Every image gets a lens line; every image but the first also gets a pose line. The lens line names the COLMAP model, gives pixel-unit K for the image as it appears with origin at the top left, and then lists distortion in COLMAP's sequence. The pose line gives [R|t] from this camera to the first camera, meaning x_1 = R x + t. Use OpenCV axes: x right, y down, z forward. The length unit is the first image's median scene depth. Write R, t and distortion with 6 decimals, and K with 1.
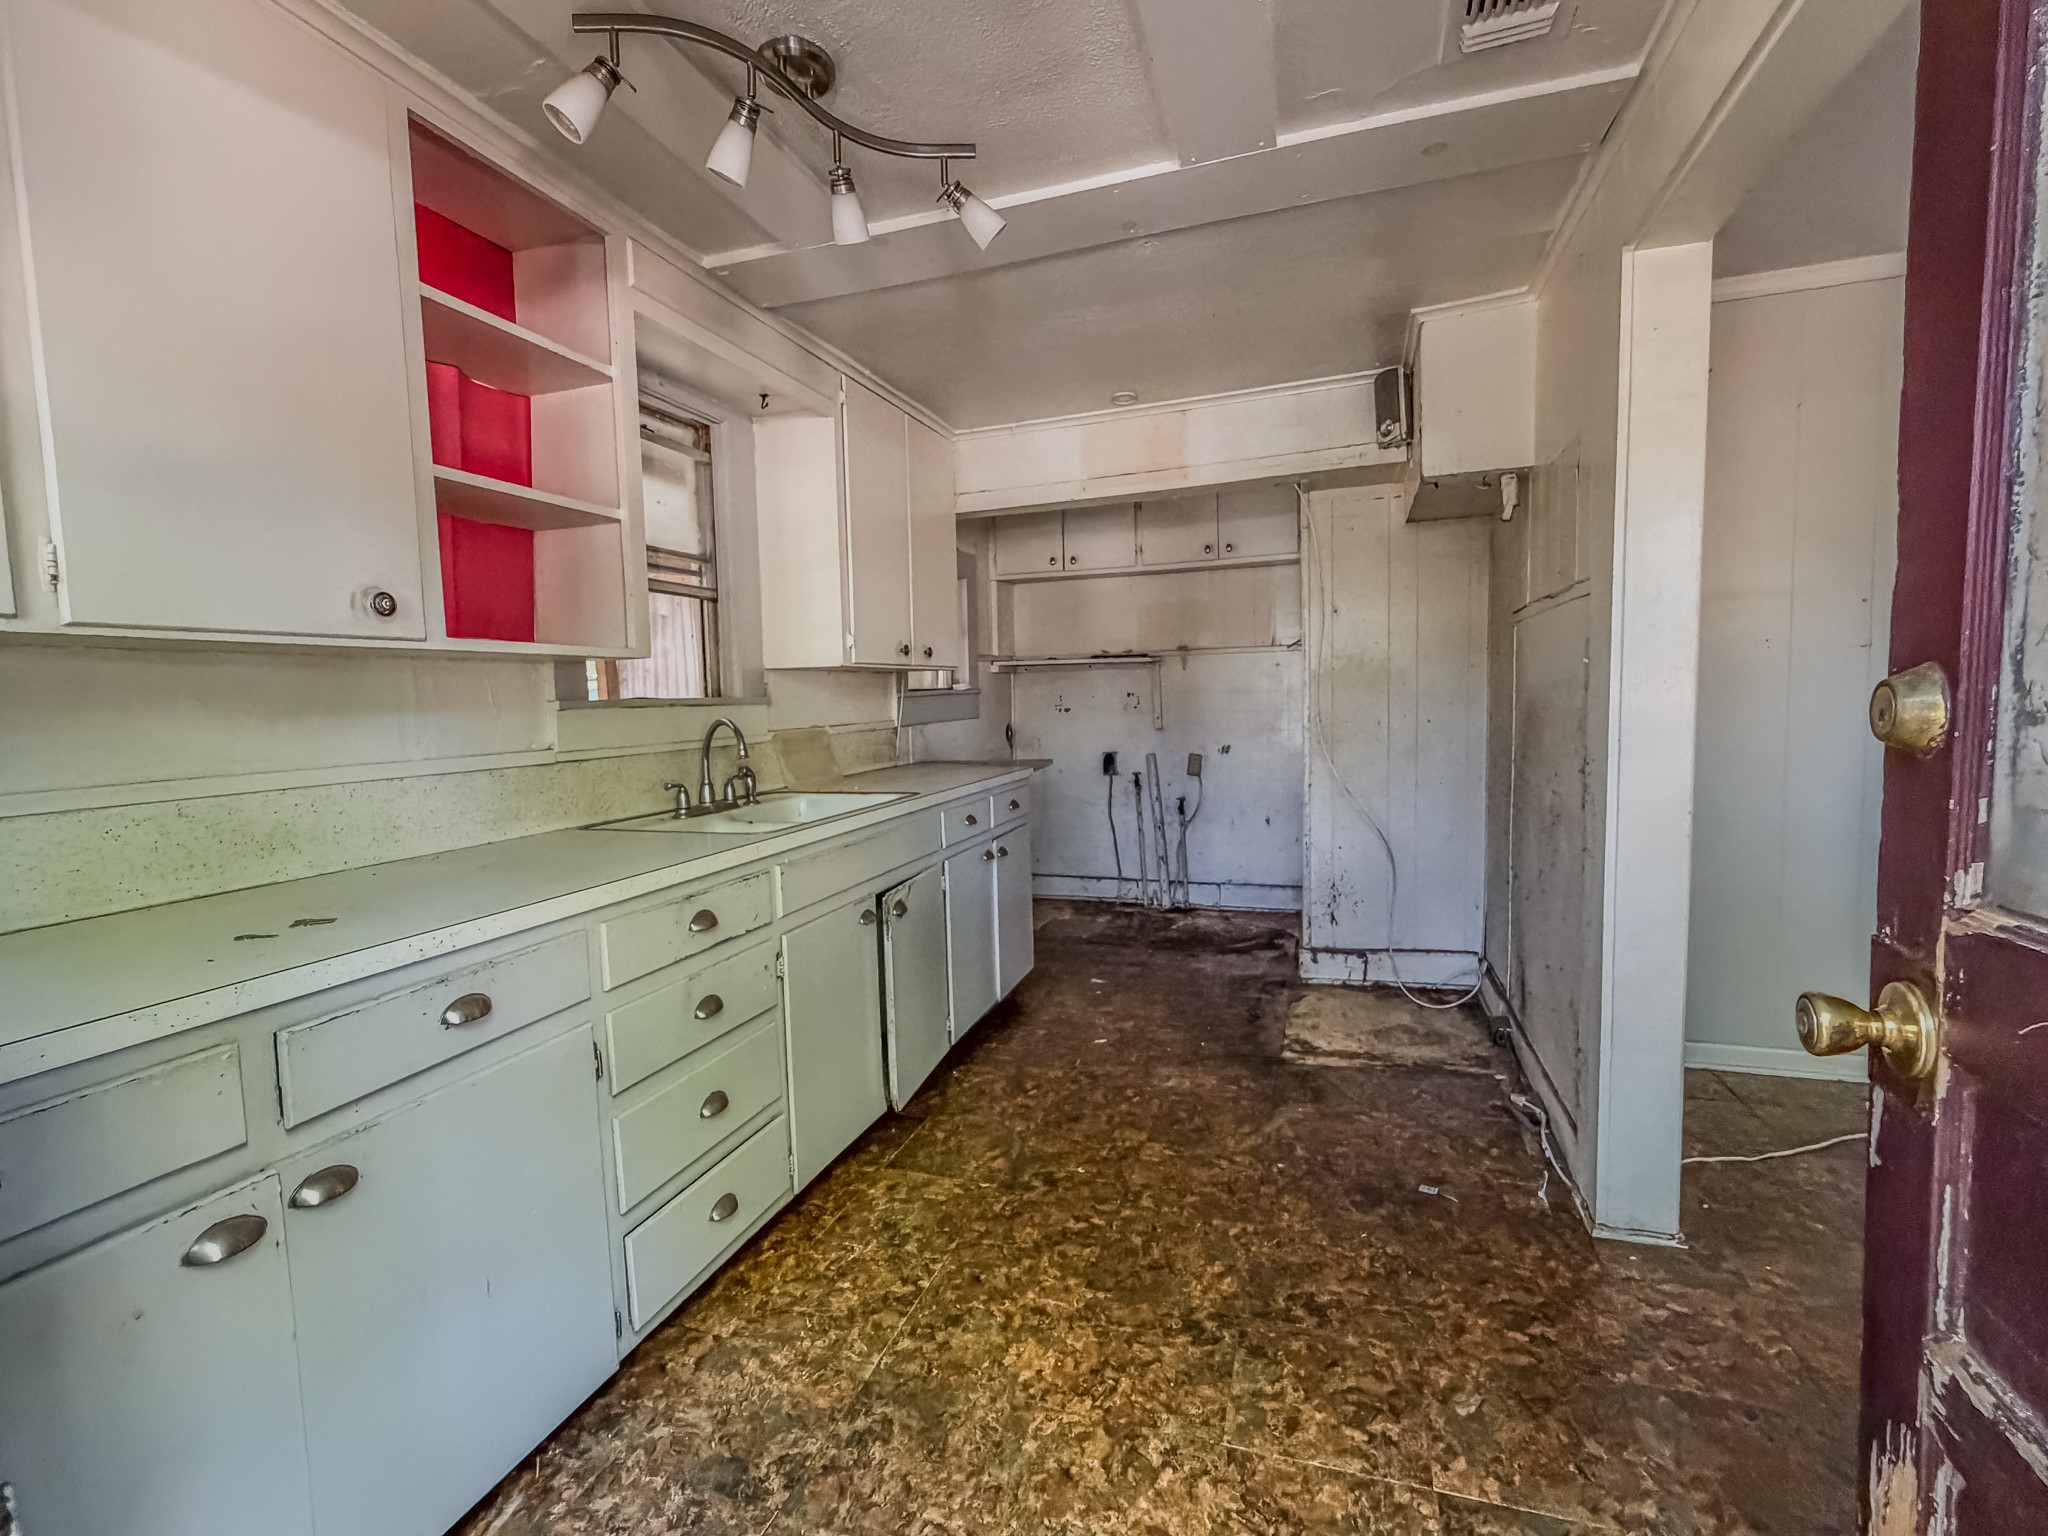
lens RADIAL K [[905.2, 0, 1024.0], [0, 905.2, 768.0], [0, 0, 1]] dist [-0.000511, -0.000128]
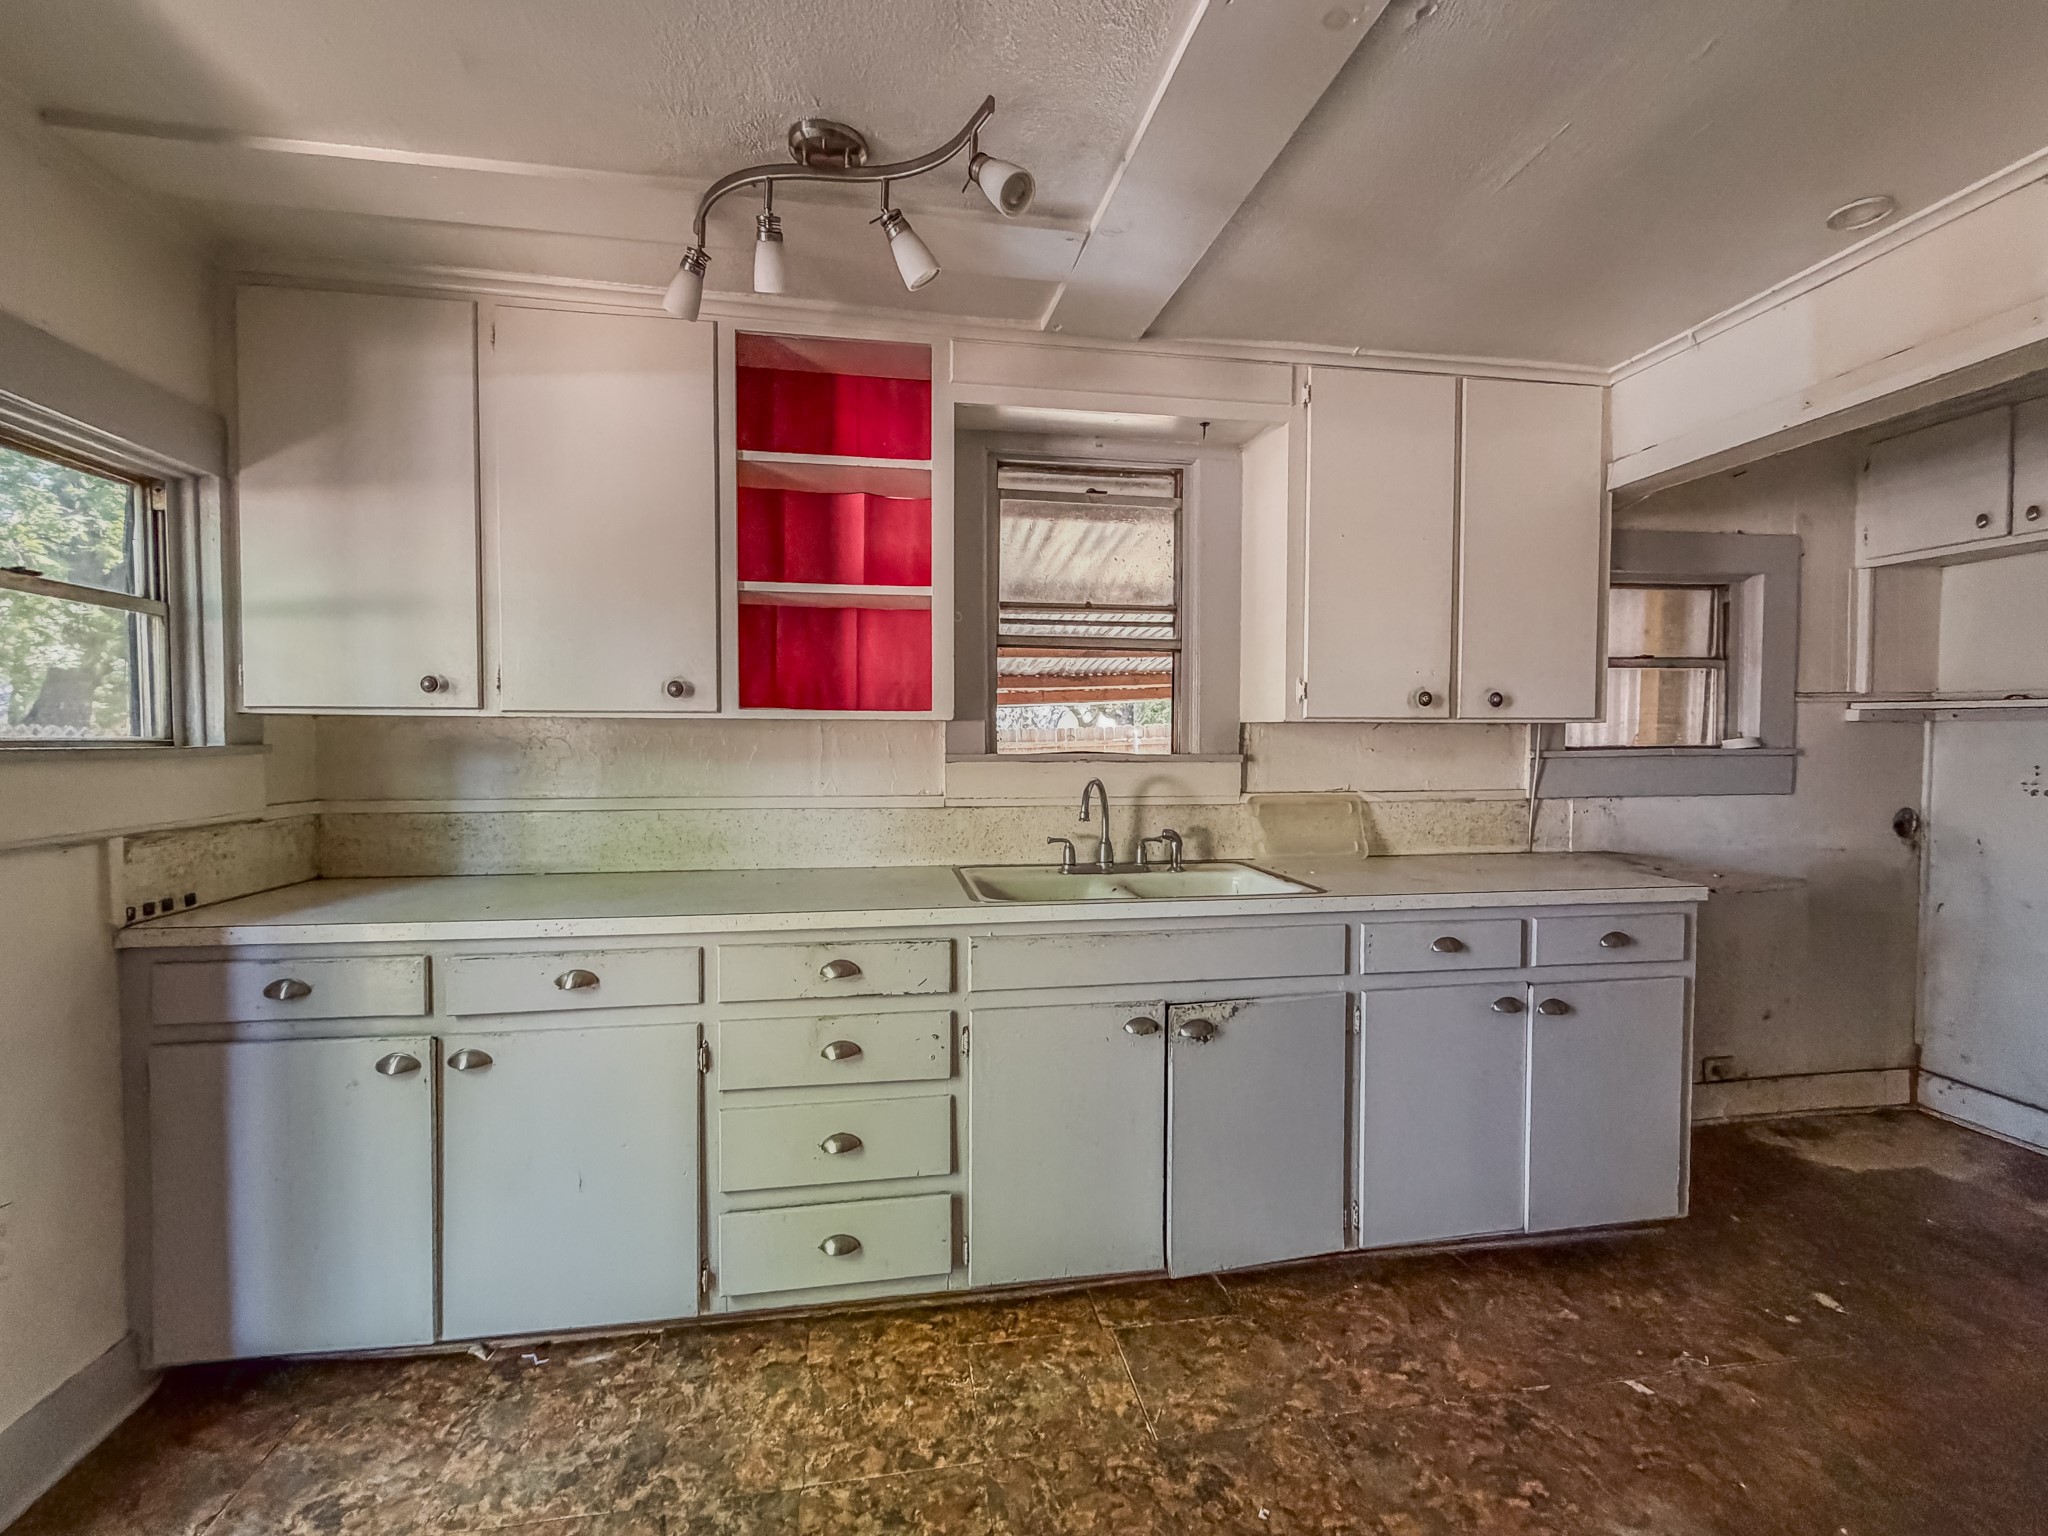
lens RADIAL K [[905.2, 0, 1024.0], [0, 905.2, 768.0], [0, 0, 1]] dist [-0.000511, -0.000128]
pose [[0.475273, 0.061108, -0.877714, 0.530442], [-0.088111, 0.995876, 0.021623, -0.087454], [0.875415, 0.067059, 0.478697, 0.519480]]
